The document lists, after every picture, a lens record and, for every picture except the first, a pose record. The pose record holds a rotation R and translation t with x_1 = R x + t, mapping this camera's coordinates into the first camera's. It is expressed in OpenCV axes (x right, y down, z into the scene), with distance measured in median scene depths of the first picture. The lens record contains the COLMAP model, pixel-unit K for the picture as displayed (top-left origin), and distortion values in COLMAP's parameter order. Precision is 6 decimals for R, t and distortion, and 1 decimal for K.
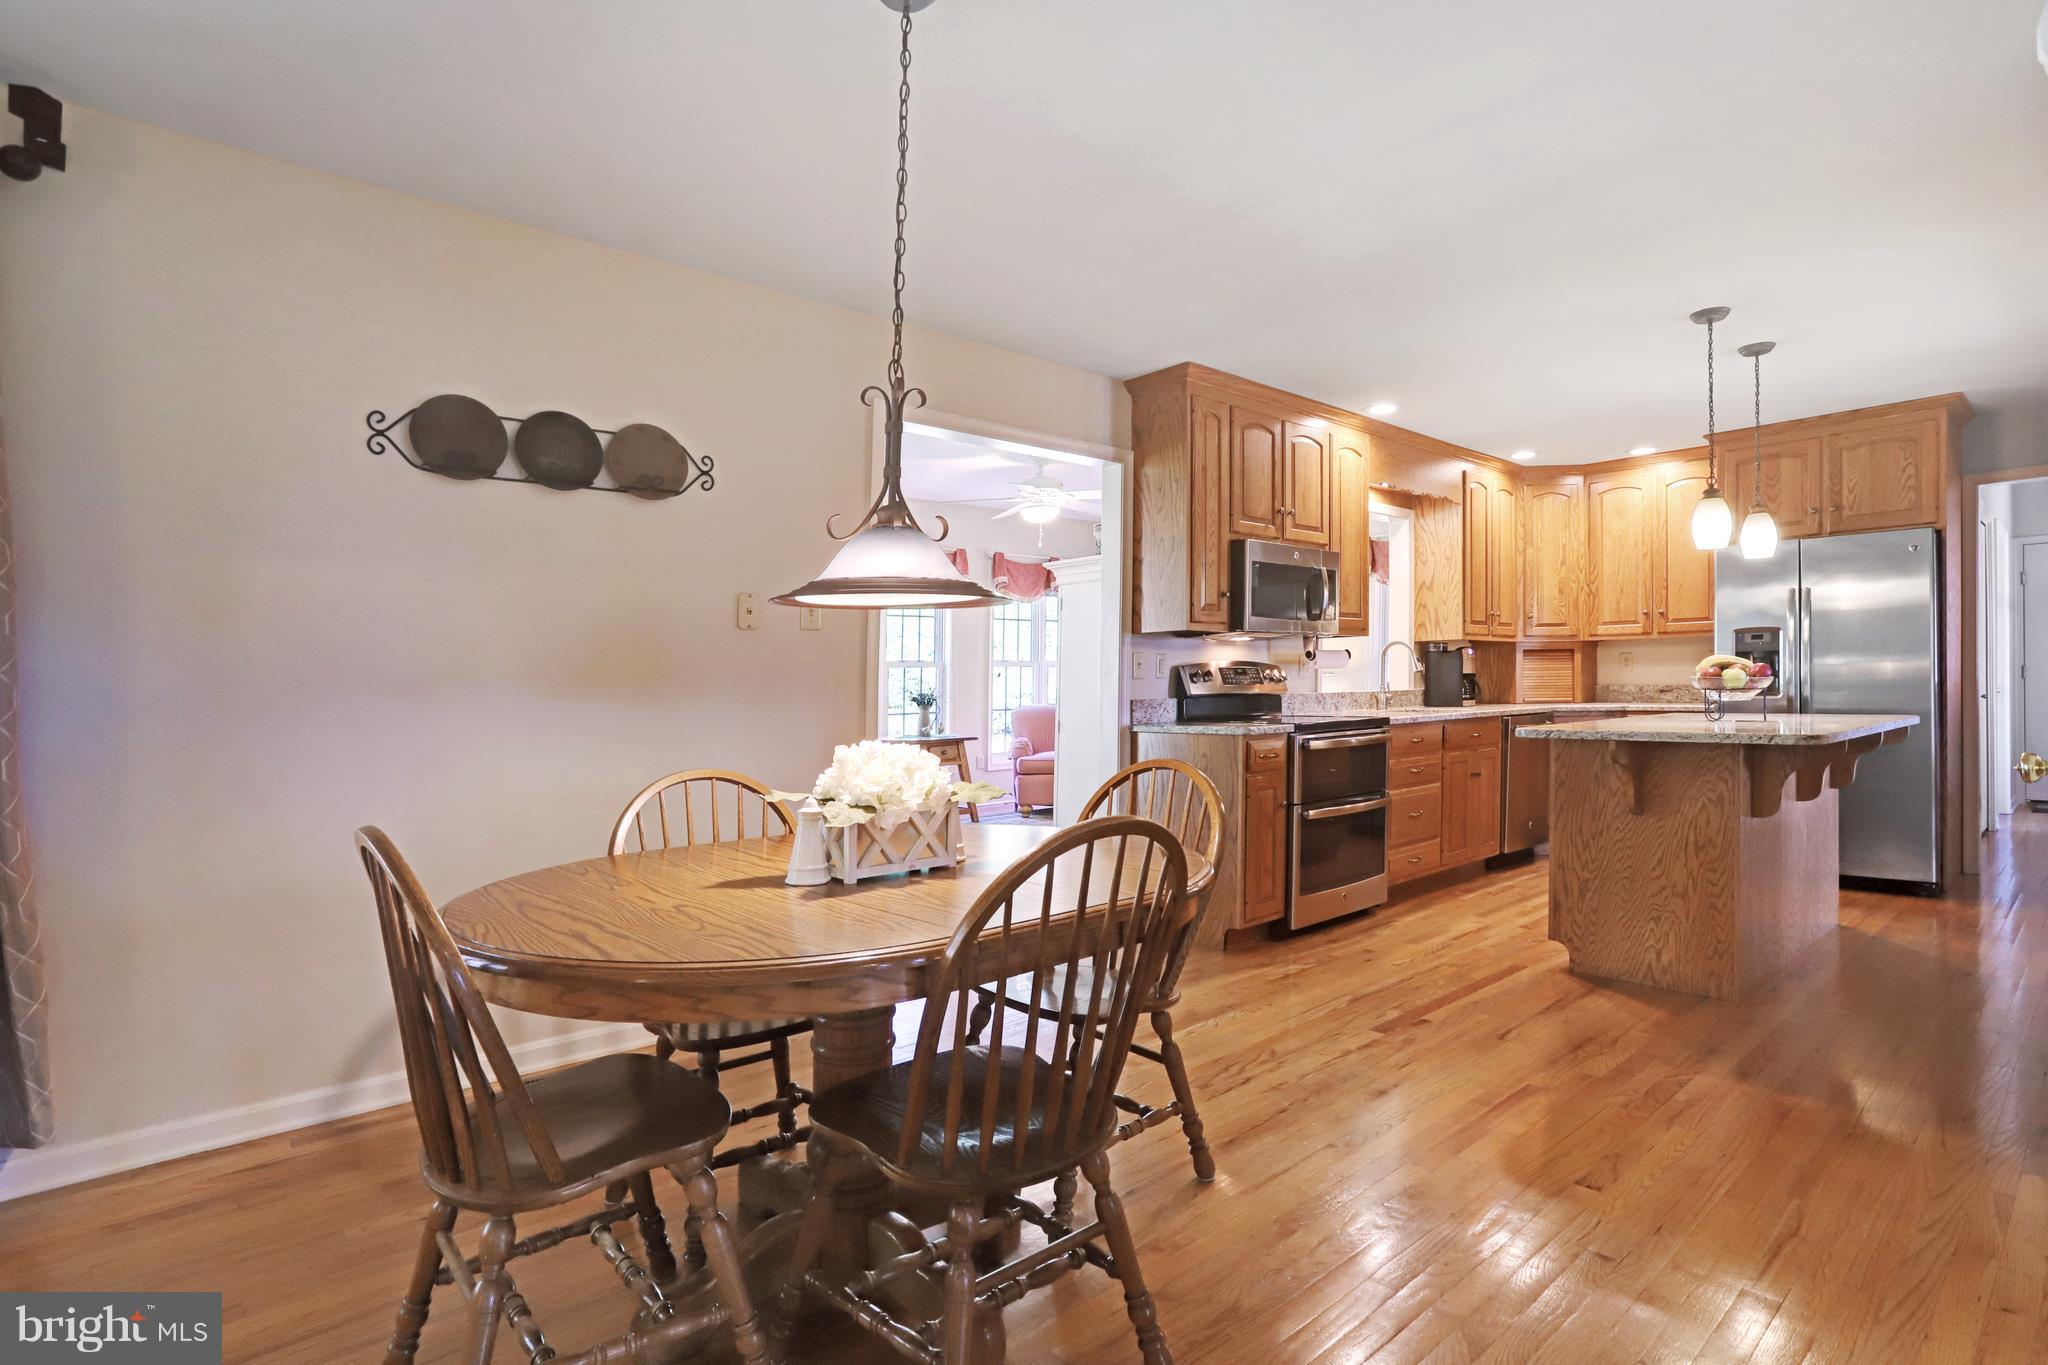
lens RADIAL K [[1021.2, 0, 1029.3], [0, 1021.2, 692.9], [0, 0, 1]] dist [-0.001701, -0.025437]
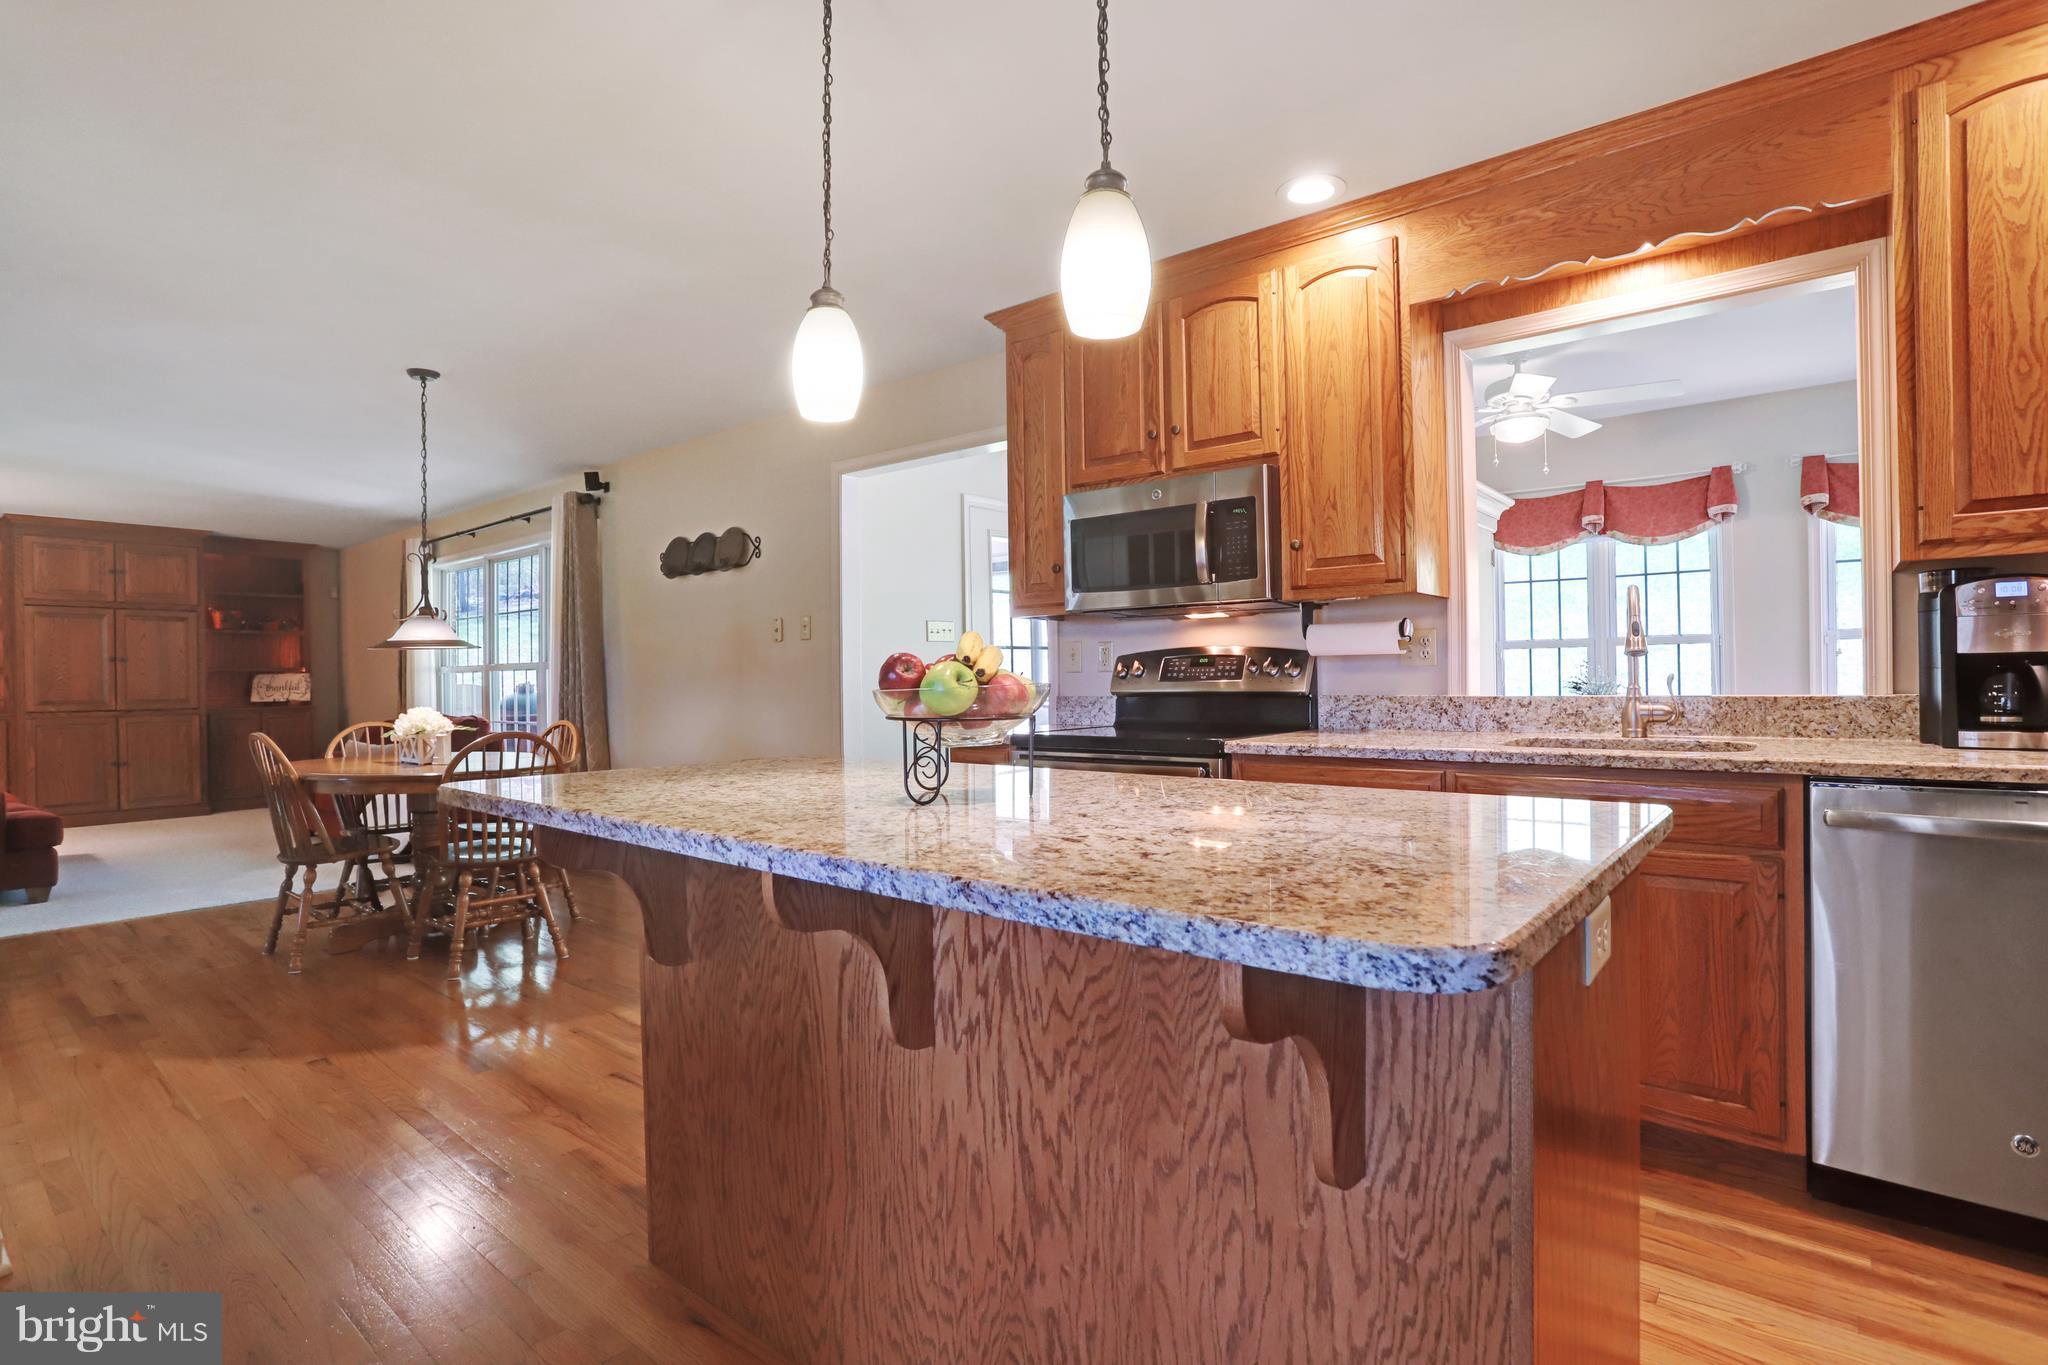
lens RADIAL K [[983.4, 0, 1024.0], [0, 983.4, 682.5], [0, 0, 1]] dist [-0.038091, -0.000030]
pose [[0.161944, 0.018462, -0.986627, 0.858919], [0.001621, 0.999819, 0.018975, -0.020141], [0.986799, -0.004672, 0.161885, 0.777583]]
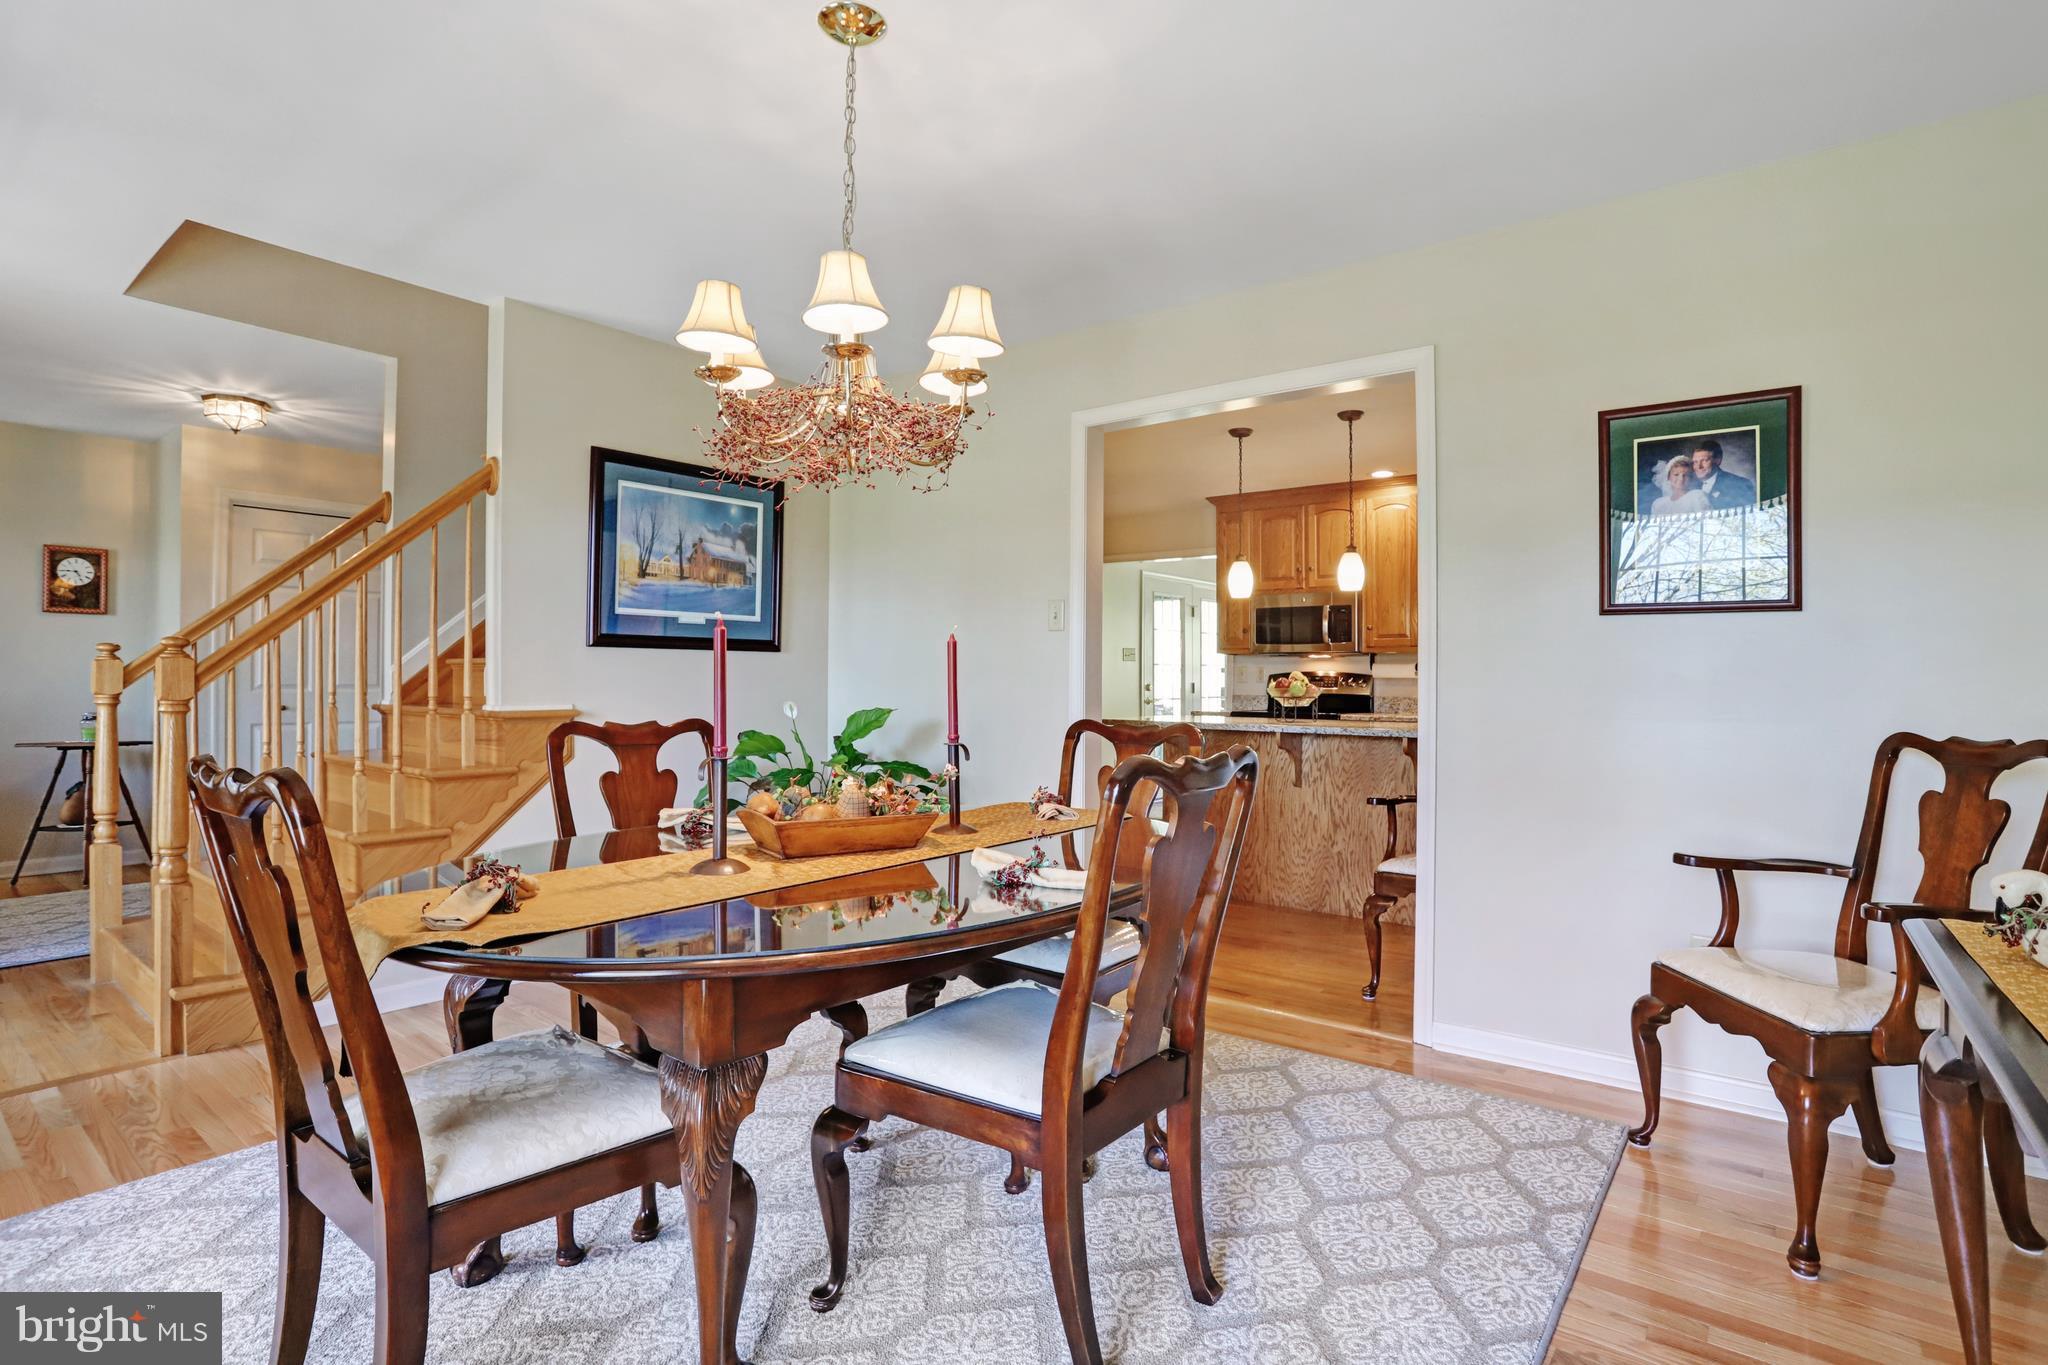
lens RADIAL K [[1017.4, 0, 1024.0], [0, 1017.4, 682.5], [0, 0, 1]] dist [-0.046809, -0.000356]
pose [[0.195741, 0.015610, -0.980531, 1.521224], [-0.017233, 0.999774, 0.012476, -0.027198], [0.980504, 0.014456, 0.195966, 0.328353]]
